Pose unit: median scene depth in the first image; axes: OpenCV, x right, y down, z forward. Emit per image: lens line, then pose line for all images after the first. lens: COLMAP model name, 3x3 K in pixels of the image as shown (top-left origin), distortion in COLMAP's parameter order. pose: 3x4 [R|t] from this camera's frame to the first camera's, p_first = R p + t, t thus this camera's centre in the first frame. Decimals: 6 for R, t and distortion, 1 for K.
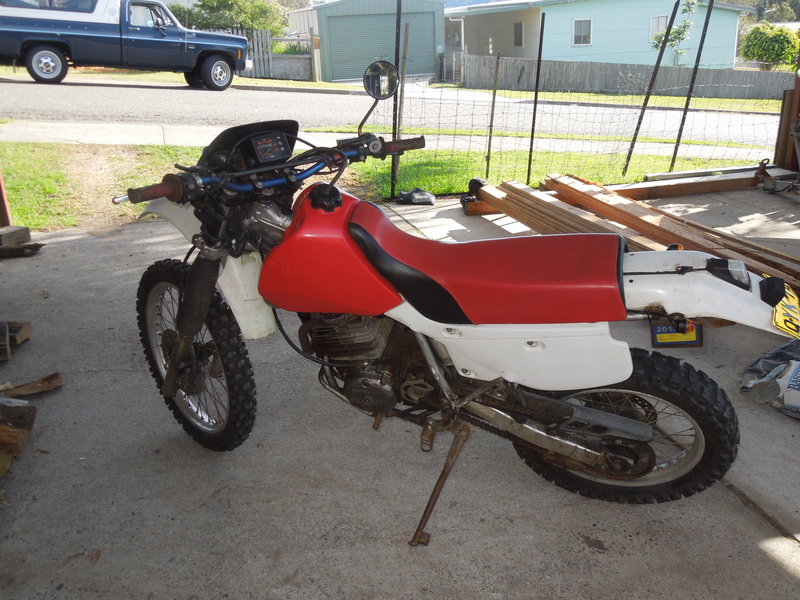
lens RADIAL K [[759.1, 0, 400.0], [0, 759.1, 300.0], [0, 0, 1]] dist [-0.009641, -0.009636]
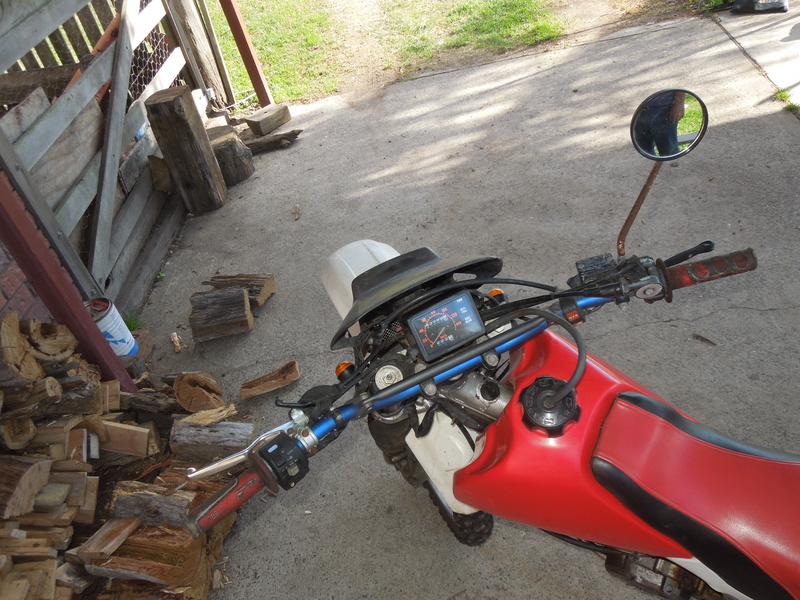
lens RADIAL K [[759.1, 0, 400.0], [0, 759.1, 300.0], [0, 0, 1]] dist [-0.009641, -0.009636]
pose [[0.915950, 0.041985, -0.399091, 0.015134], [0.092458, 0.945676, 0.311686, -0.311630], [0.390497, -0.322387, 0.862310, 0.408076]]
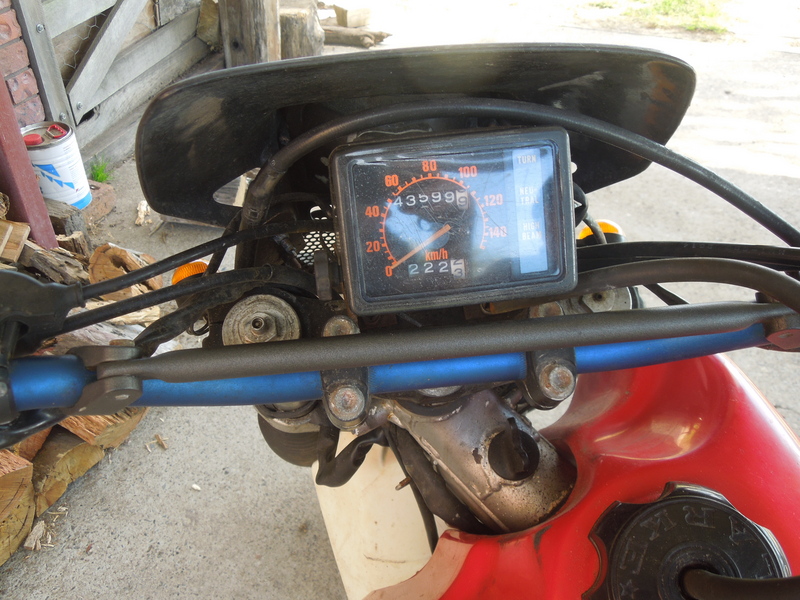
lens RADIAL K [[759.1, 0, 400.0], [0, 759.1, 300.0], [0, 0, 1]] dist [-0.009641, -0.009636]
pose [[0.824832, 0.357387, -0.438095, -0.079984], [-0.212943, 0.914186, 0.344847, -0.190384], [0.523744, -0.191151, 0.830153, 0.673047]]
